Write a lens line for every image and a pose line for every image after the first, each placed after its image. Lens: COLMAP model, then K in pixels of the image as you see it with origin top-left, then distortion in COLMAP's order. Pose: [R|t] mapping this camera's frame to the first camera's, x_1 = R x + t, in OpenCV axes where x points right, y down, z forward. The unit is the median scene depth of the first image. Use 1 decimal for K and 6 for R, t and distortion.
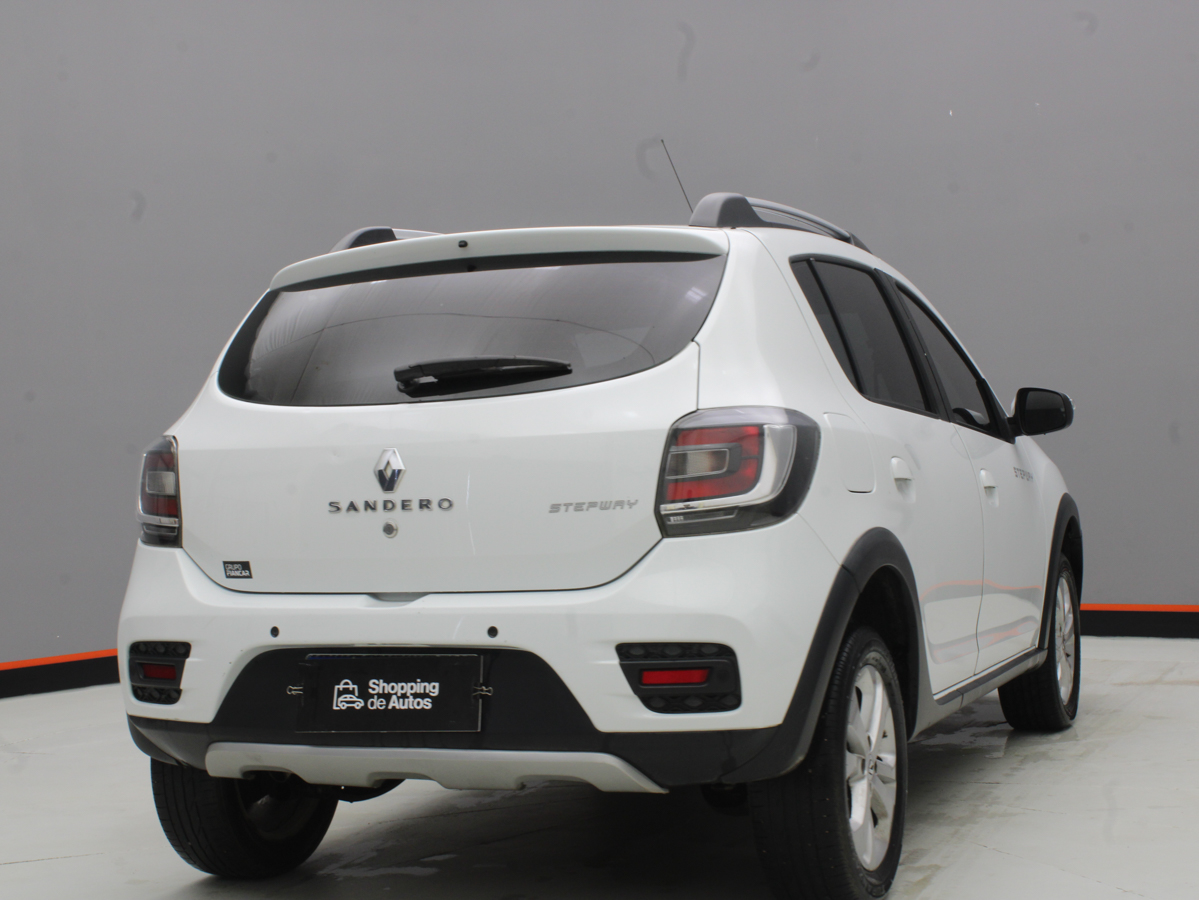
lens RADIAL K [[1817.9, 0, 599.5], [0, 1817.9, 450.0], [0, 0, 1]] dist [-0.008030, 0.079887]
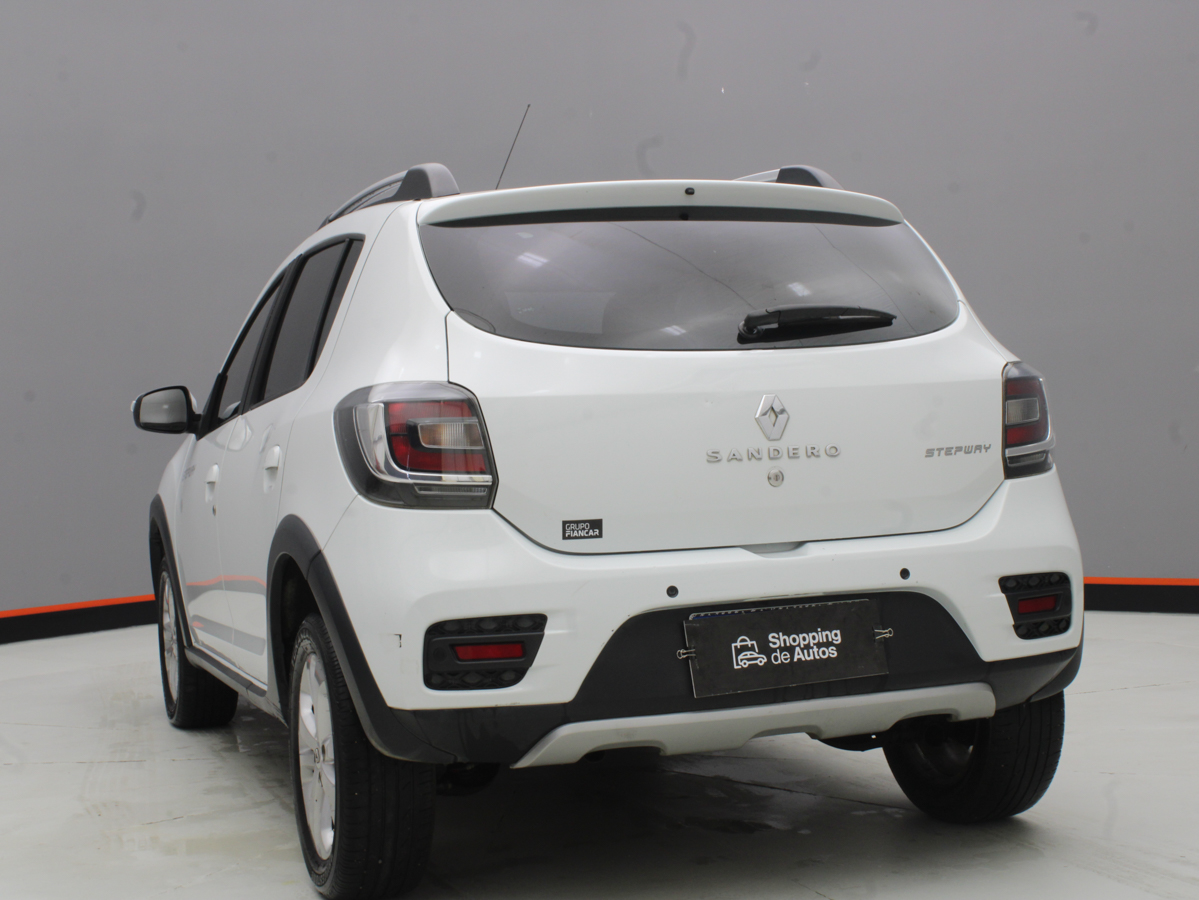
lens RADIAL K [[1817.9, 0, 599.5], [0, 1817.9, 450.0], [0, 0, 1]] dist [-0.008030, 0.079887]
pose [[0.751160, -0.004080, 0.660107, -0.832486], [0.010018, 0.999936, -0.005220, 0.032974], [-0.660044, 0.010534, 0.751153, 0.334199]]
